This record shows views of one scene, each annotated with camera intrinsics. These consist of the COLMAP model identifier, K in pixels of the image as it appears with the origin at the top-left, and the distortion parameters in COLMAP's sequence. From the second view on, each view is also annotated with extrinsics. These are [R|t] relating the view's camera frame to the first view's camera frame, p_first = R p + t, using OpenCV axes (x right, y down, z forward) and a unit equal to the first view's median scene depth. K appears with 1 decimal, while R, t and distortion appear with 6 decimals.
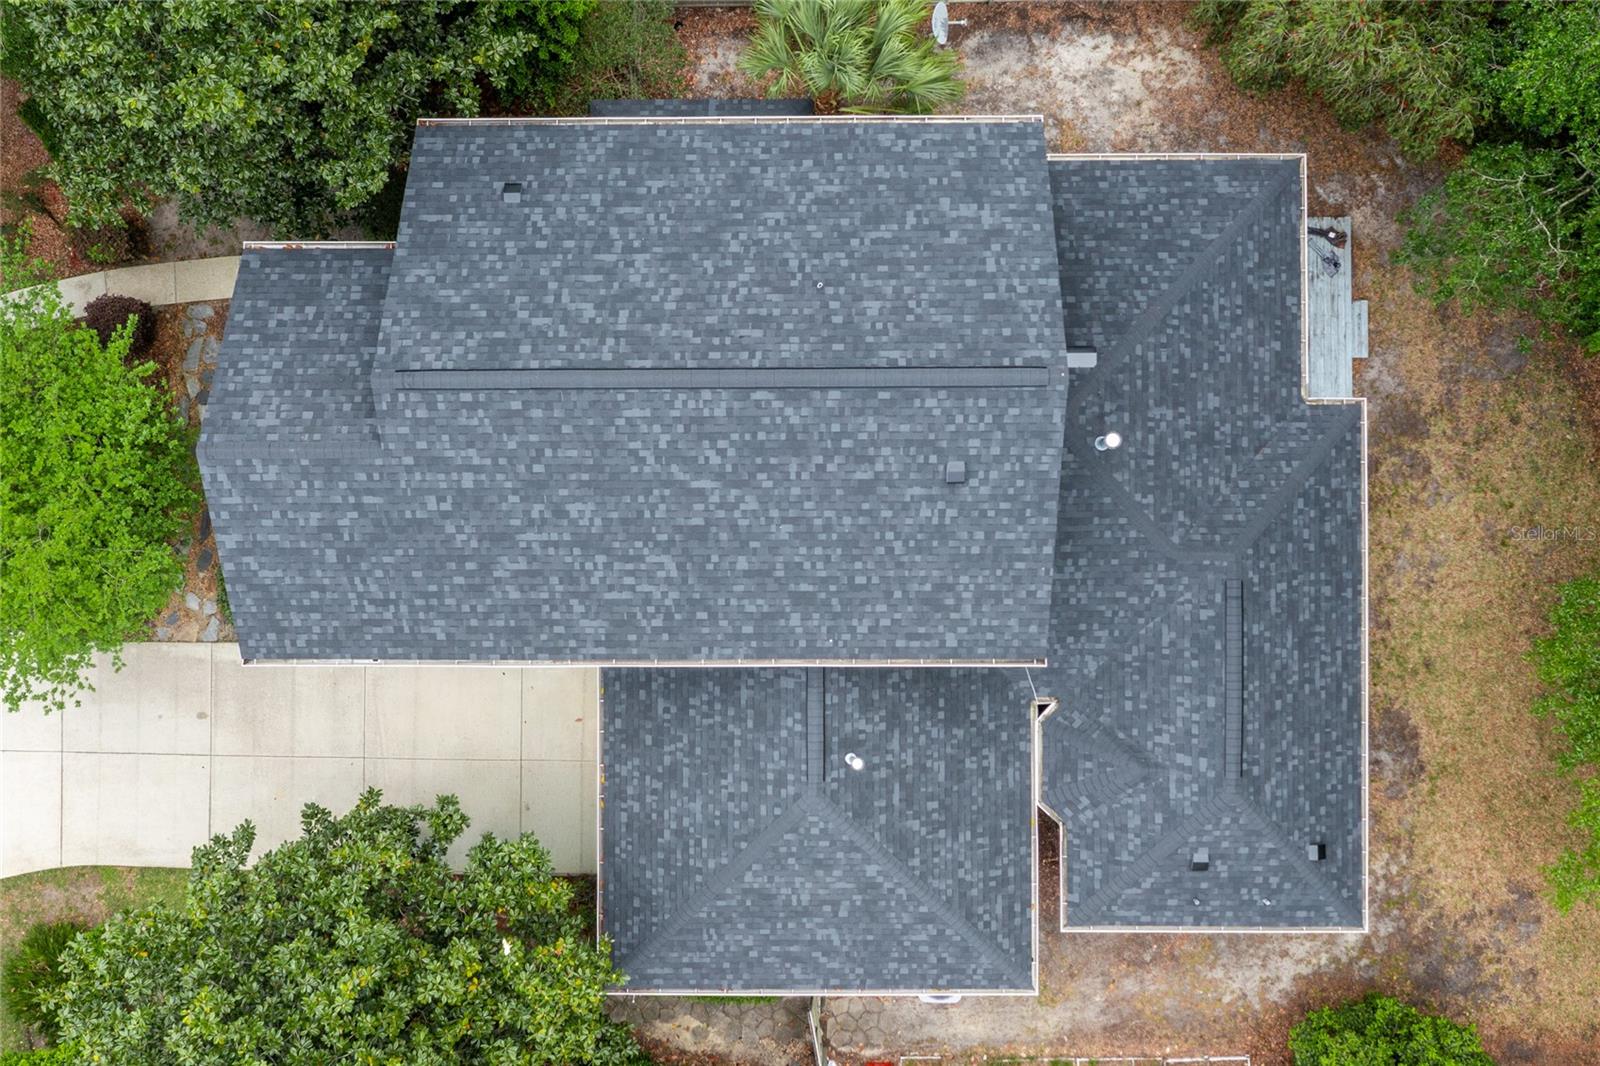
lens RADIAL K [[1471.8, 0, 800.0], [0, 1471.8, 533.0], [0, 0, 1]] dist [-0.009664, -0.004922]
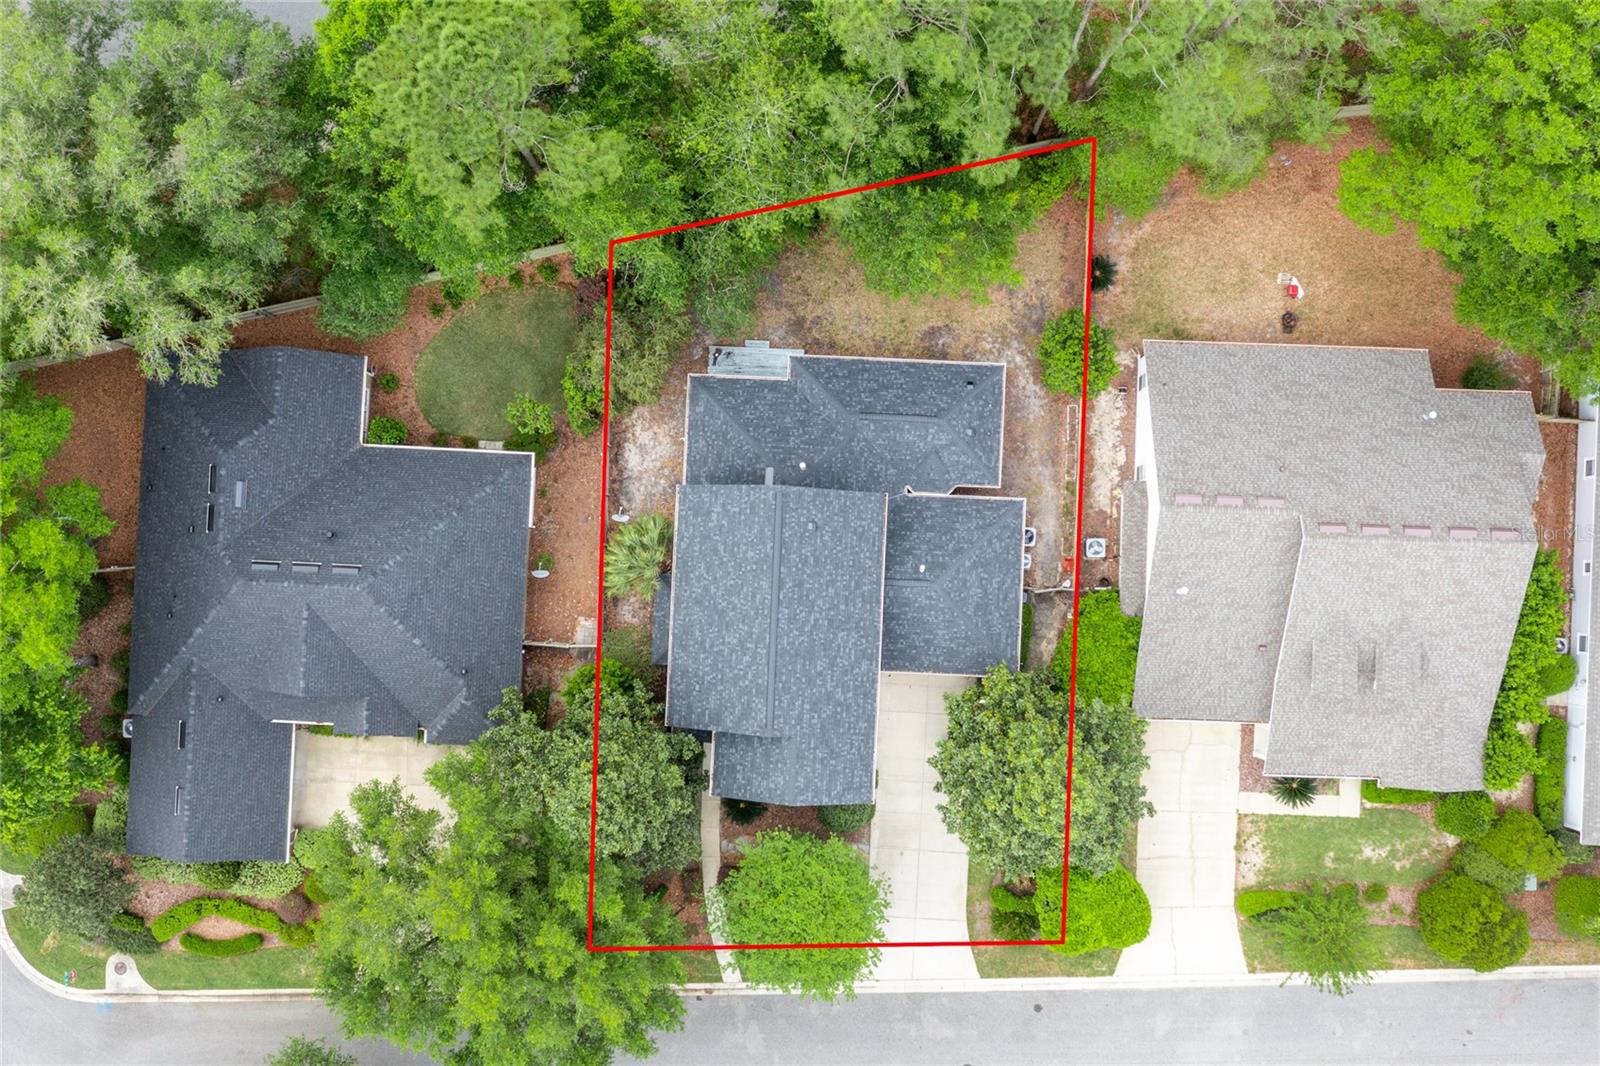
lens RADIAL K [[1471.8, 0, 800.0], [0, 1471.8, 533.0], [0, 0, 1]] dist [-0.009664, -0.004922]
pose [[0.047231, -0.997089, 0.059862, -0.061965], [0.998303, 0.045075, -0.036875, 0.032340], [0.034070, 0.061502, 0.997525, -1.493273]]
